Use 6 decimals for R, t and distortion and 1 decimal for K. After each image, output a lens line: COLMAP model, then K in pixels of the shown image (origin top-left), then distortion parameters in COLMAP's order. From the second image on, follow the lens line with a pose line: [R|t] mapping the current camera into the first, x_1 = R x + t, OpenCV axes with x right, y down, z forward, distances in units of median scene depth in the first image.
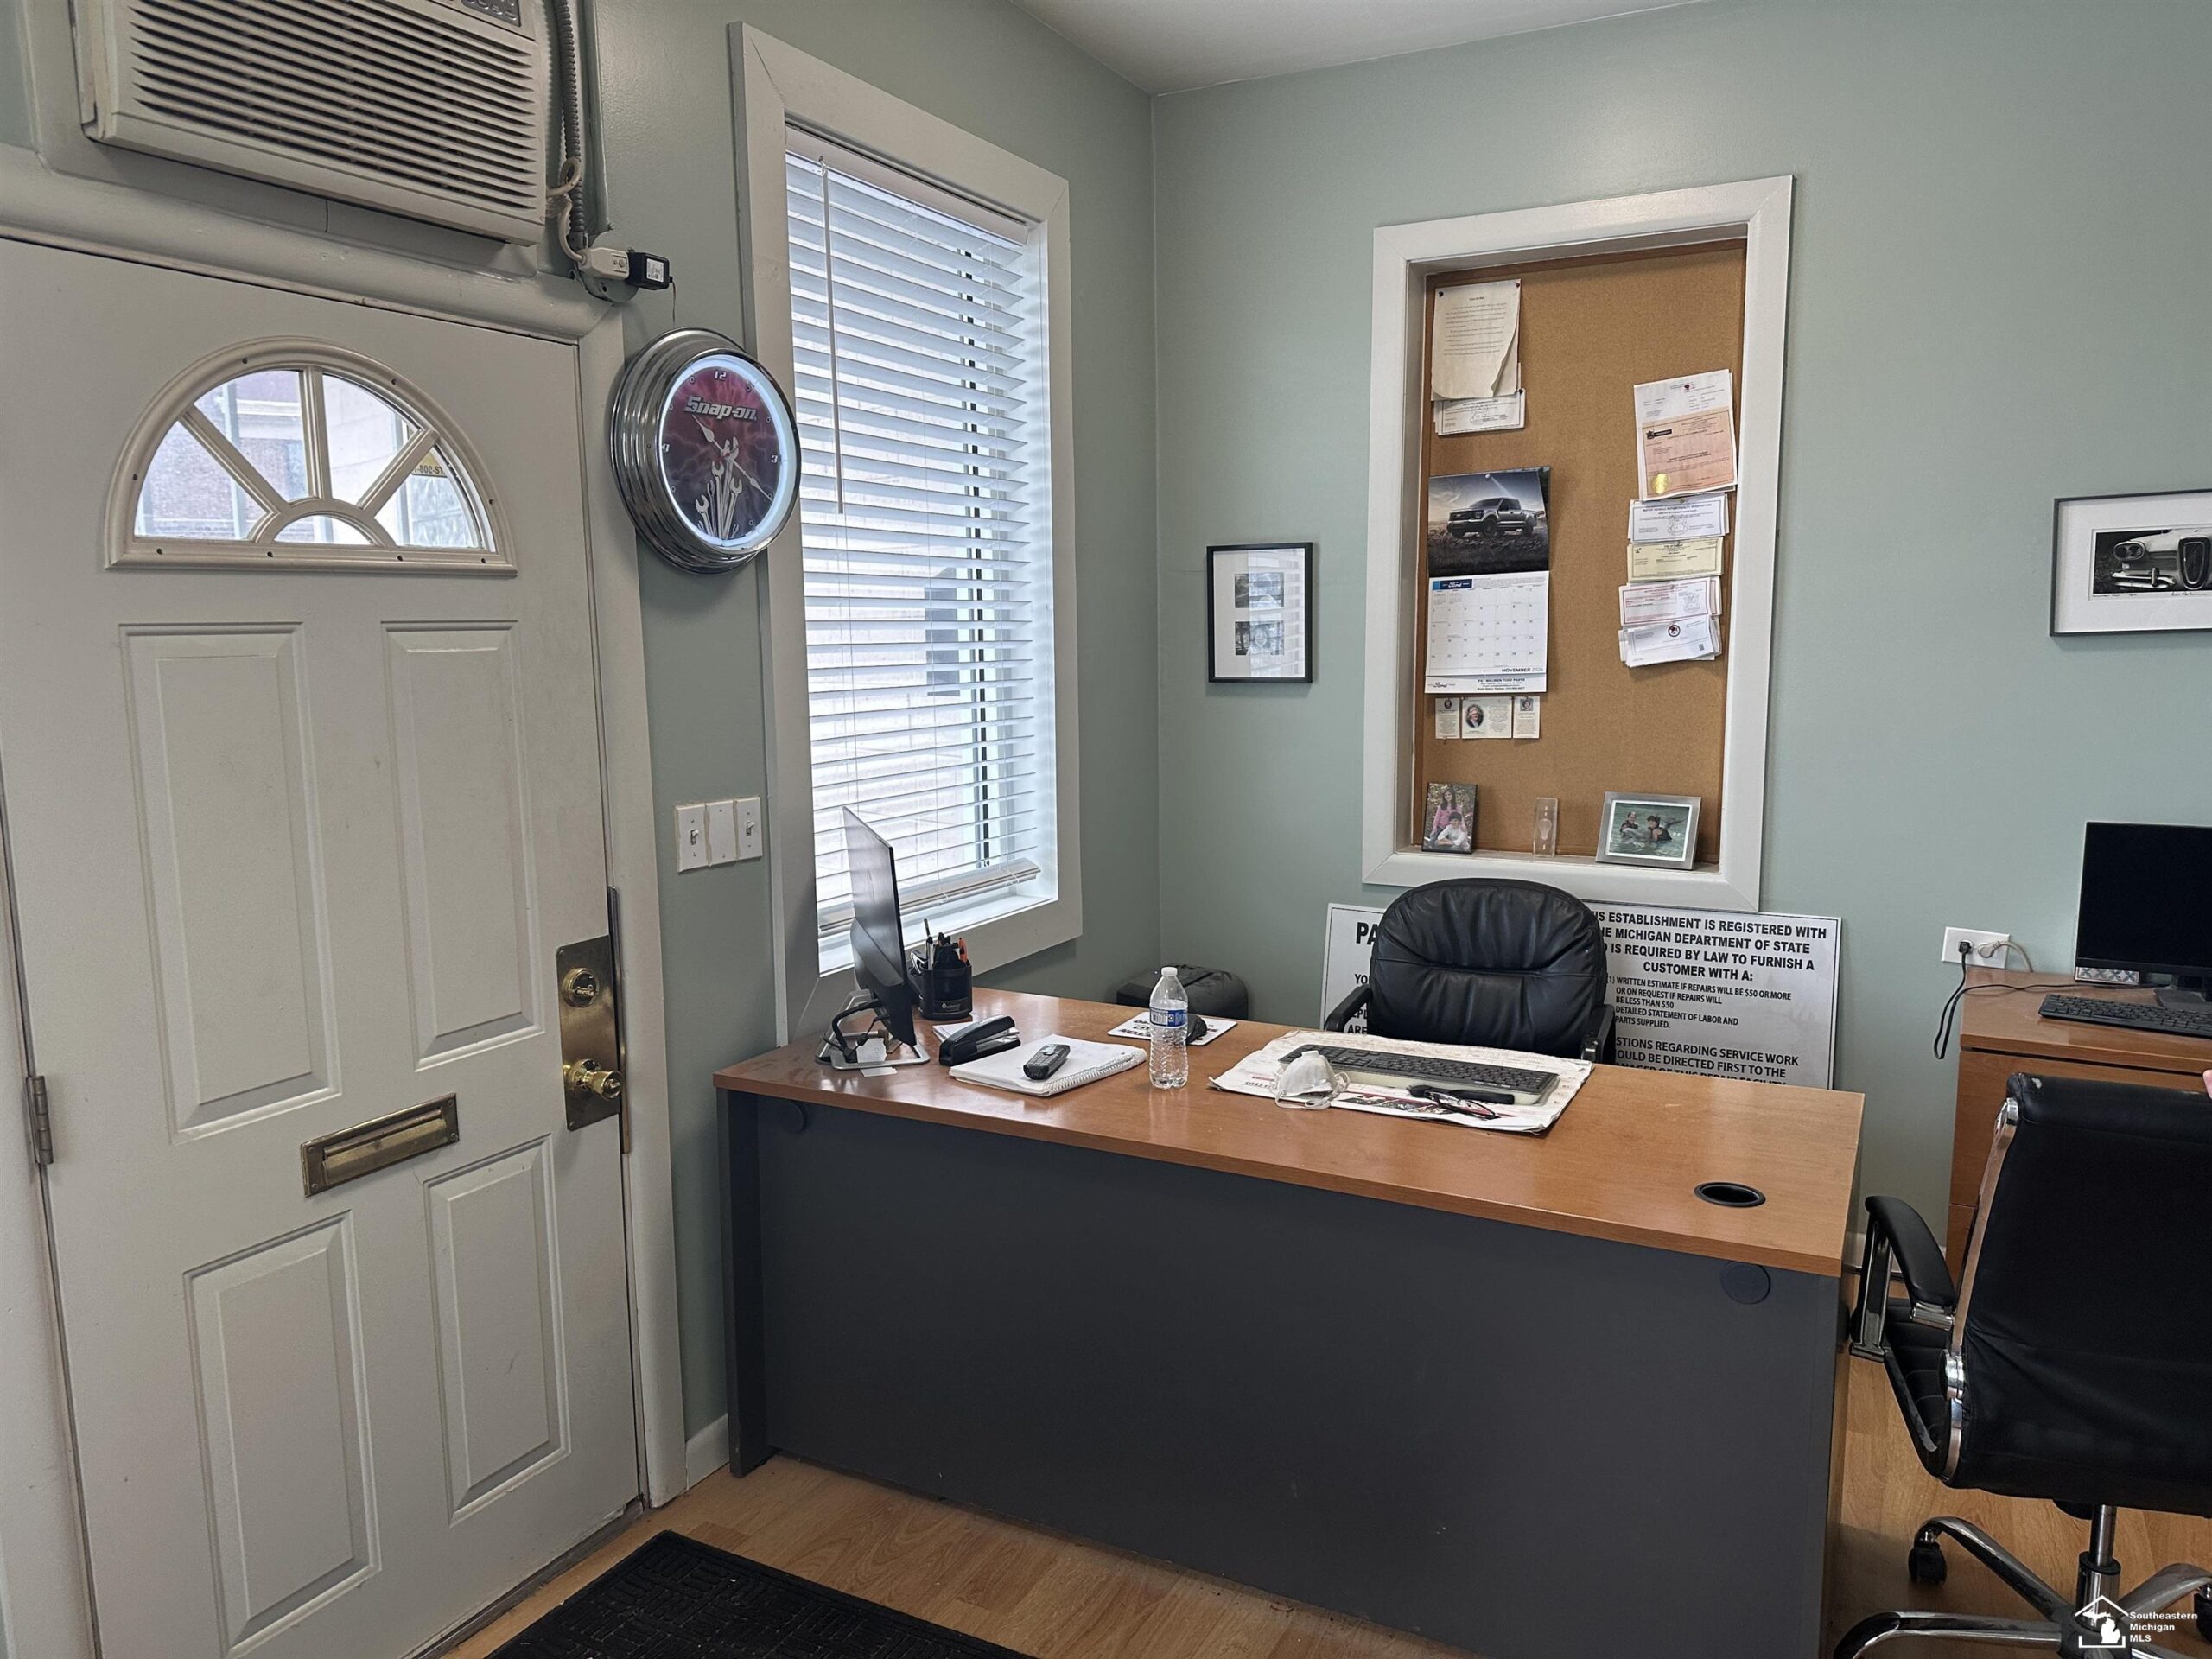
lens RADIAL K [[1540.4, 0, 1100.2], [0, 1540.4, 835.5], [0, 0, 1]] dist [0.027386, -0.012131]
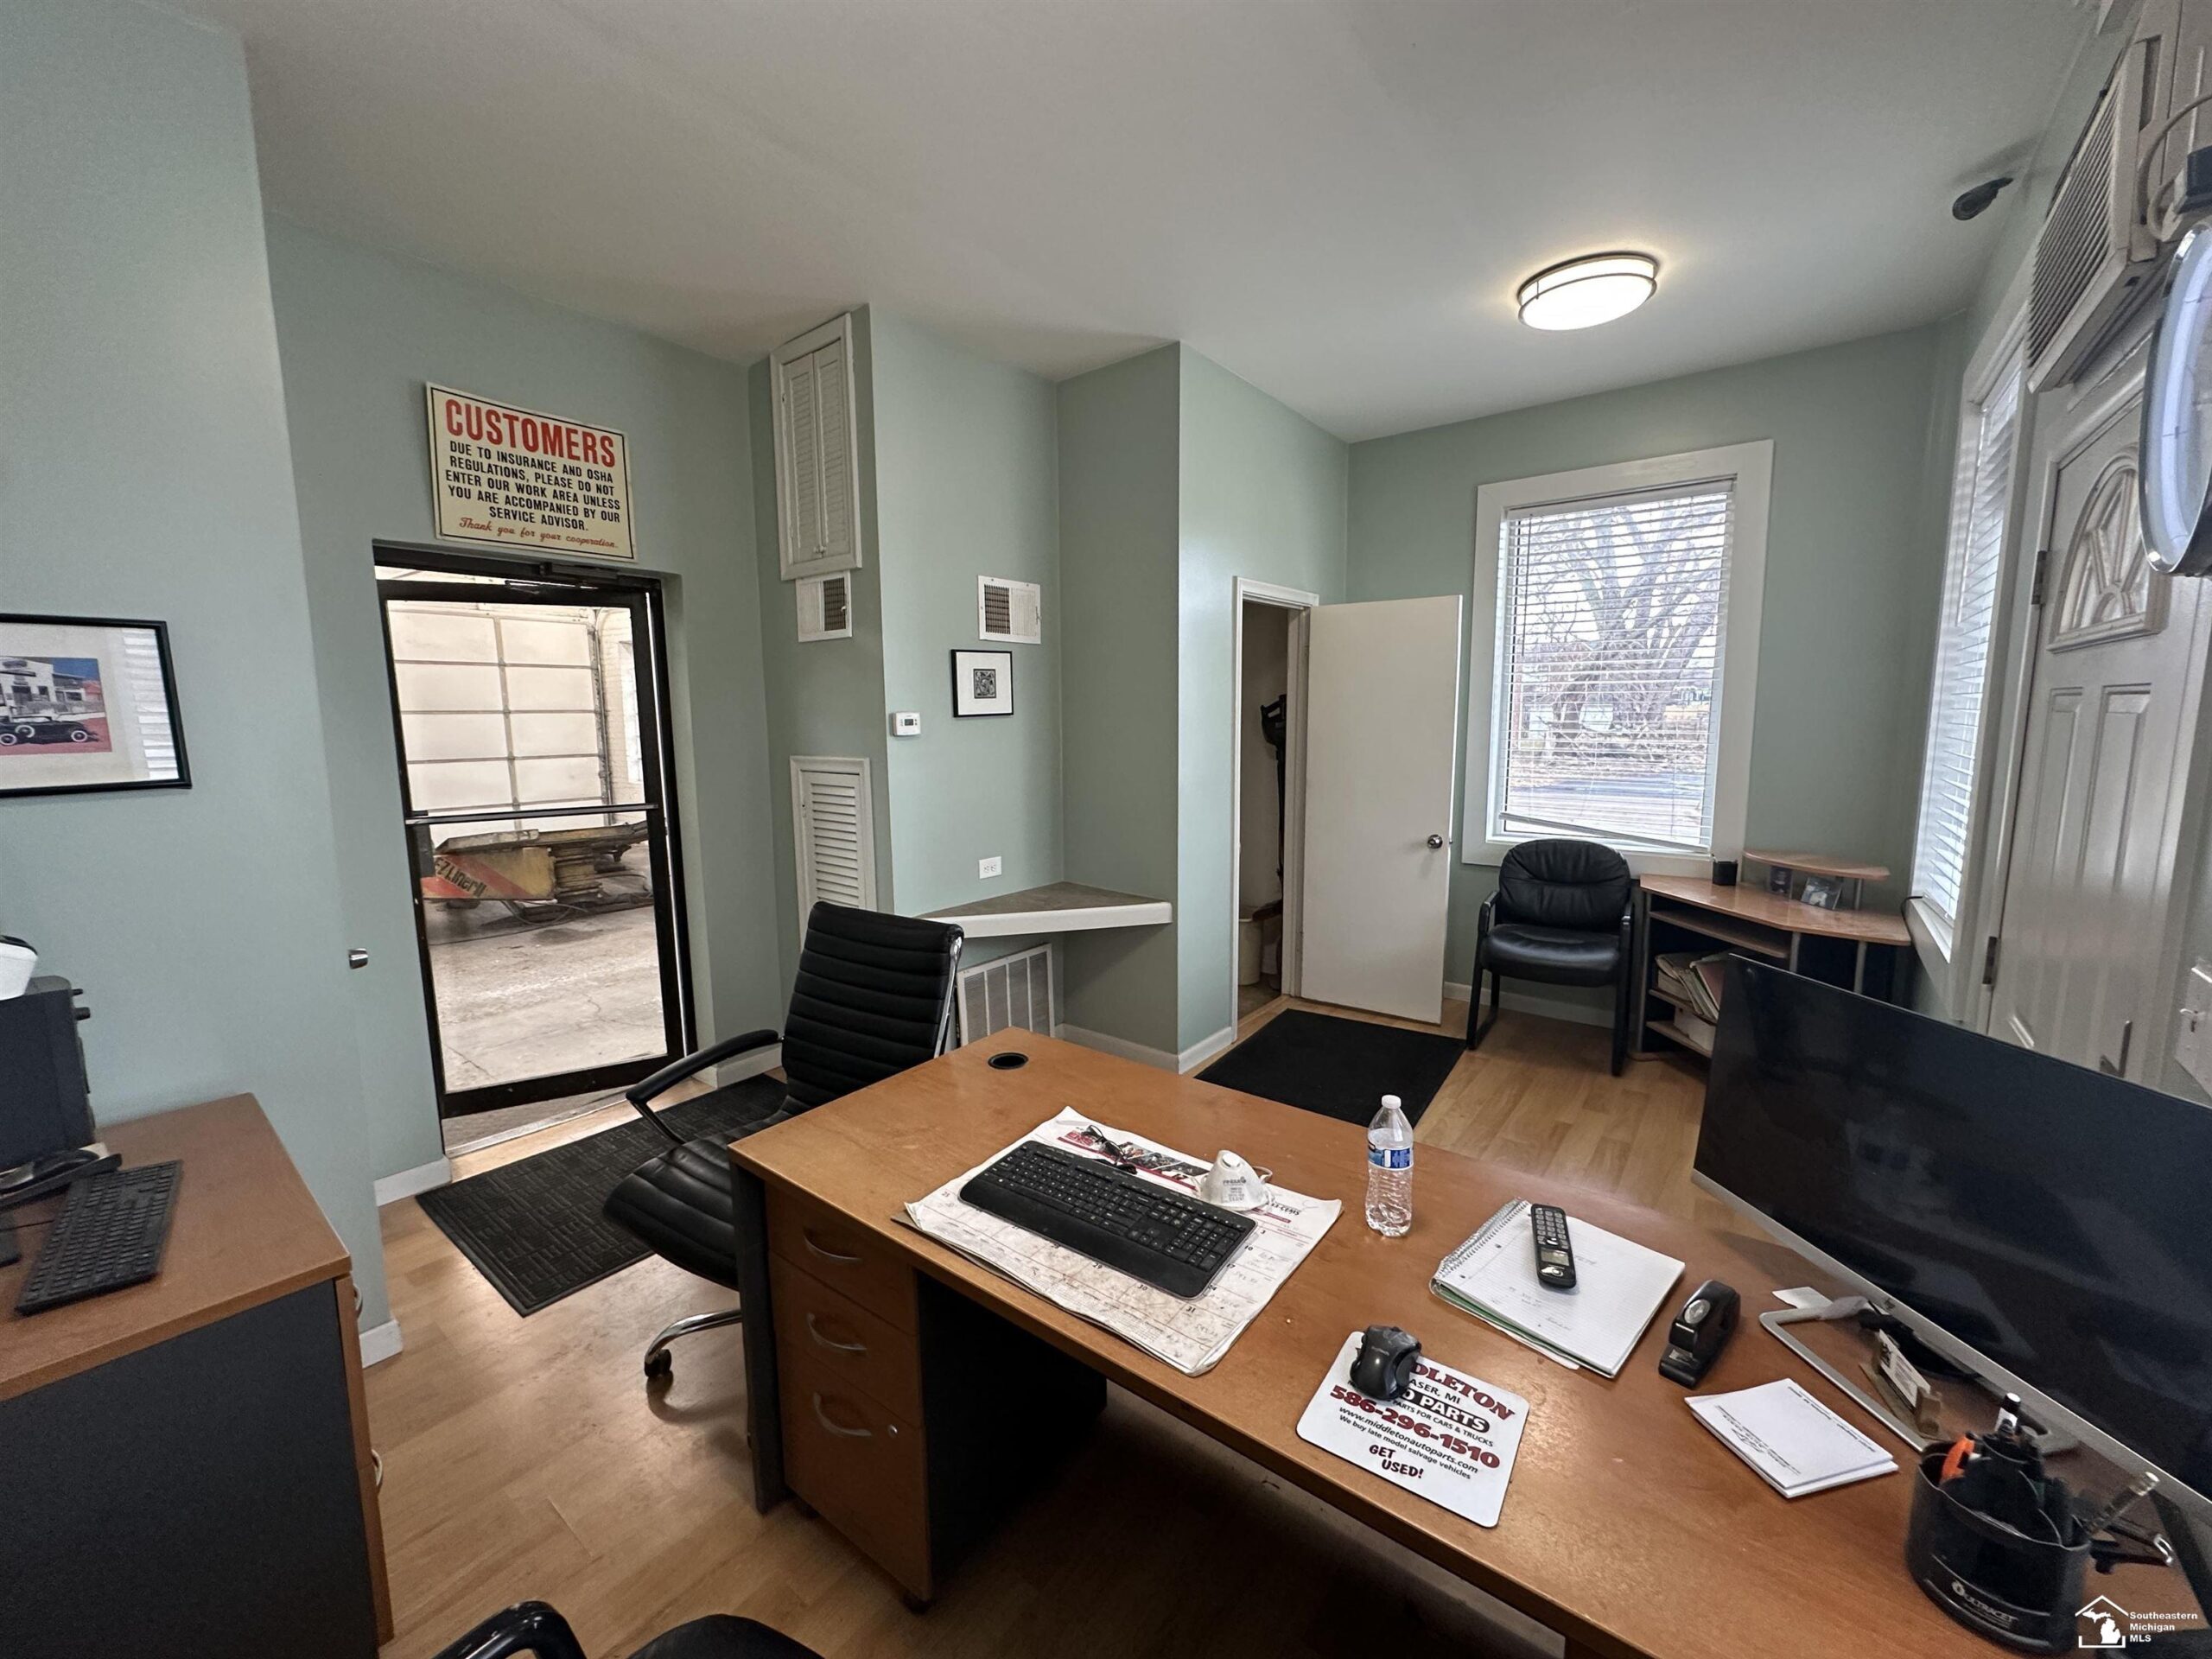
lens RADIAL K [[879.7, 0, 1119.3], [0, 879.7, 829.7], [0, 0, 1]] dist [-0.003026, 0.000613]
pose [[-0.988151, 0.000598, 0.153483, 0.085486], [0.041735, 0.963360, 0.264943, -0.138795], [-0.147701, 0.268209, -0.951971, 1.031873]]
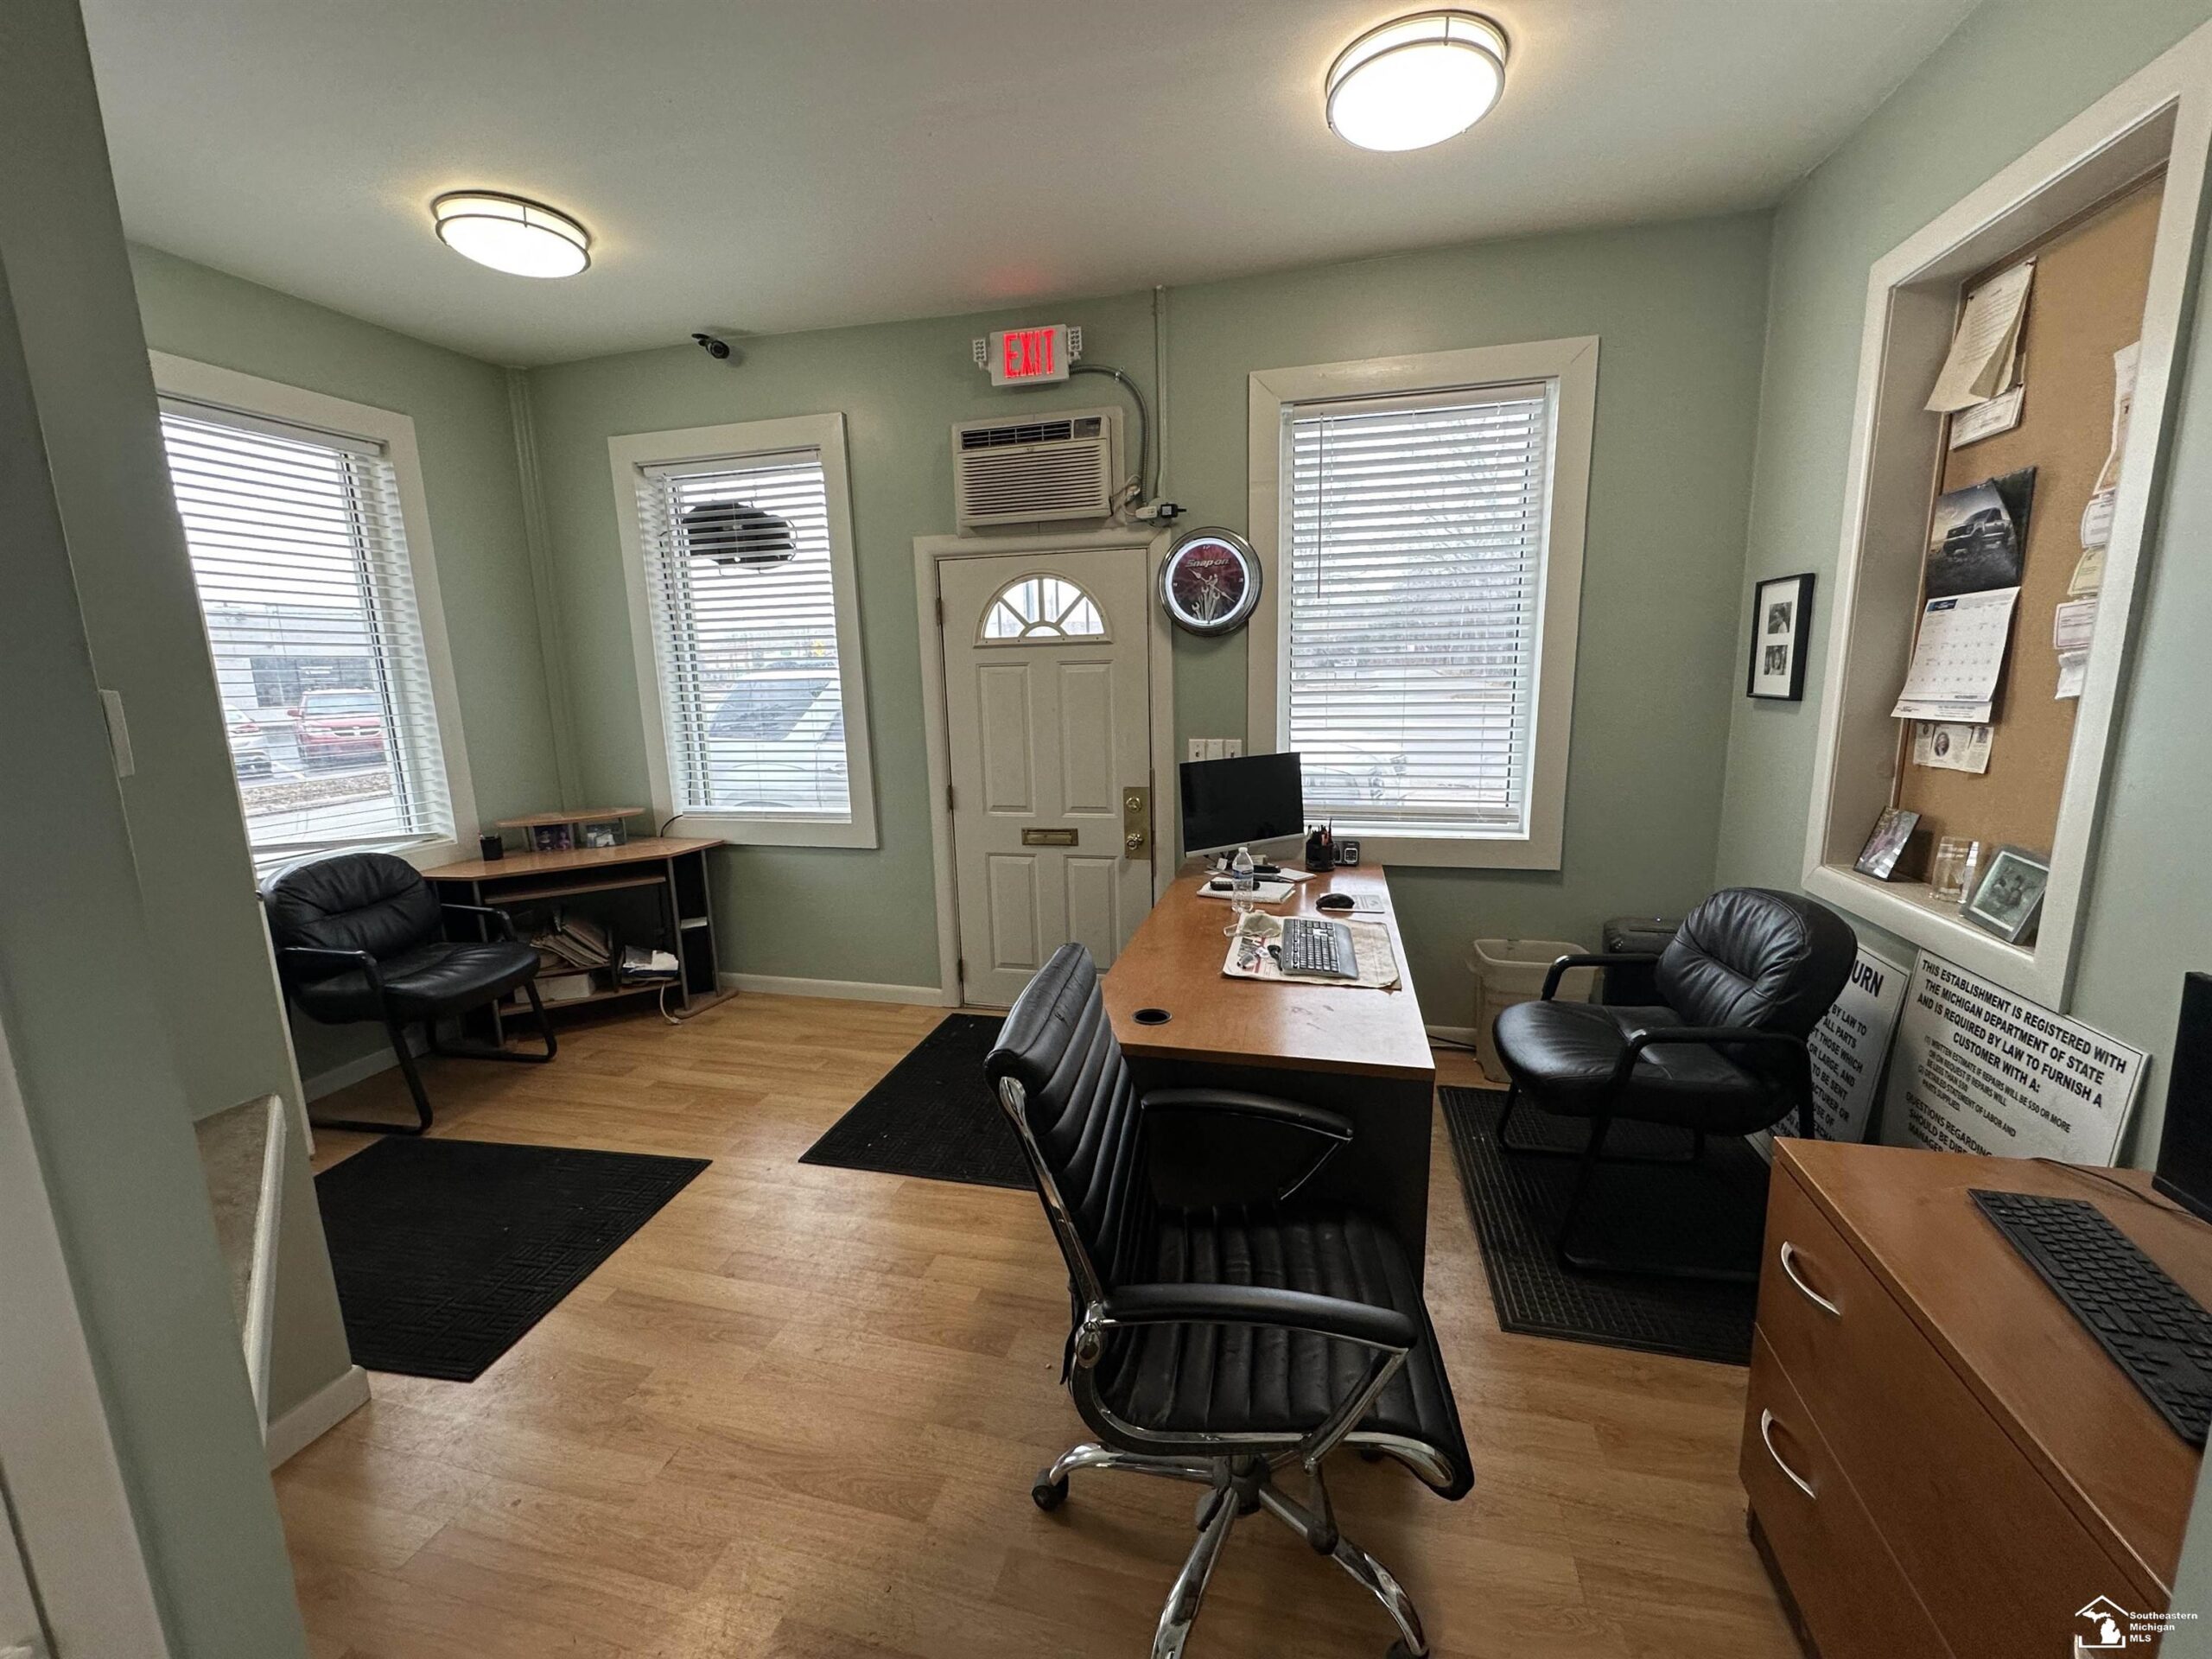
lens RADIAL K [[879.7, 0, 1107.8], [0, 879.7, 823.0], [0, 0, 1]] dist [-0.003026, 0.000613]
pose [[0.244453, 0.176553, -0.953452, 0.718248], [-0.111210, 0.981901, 0.153308, -0.061458], [0.963263, 0.068557, 0.259663, 0.403359]]
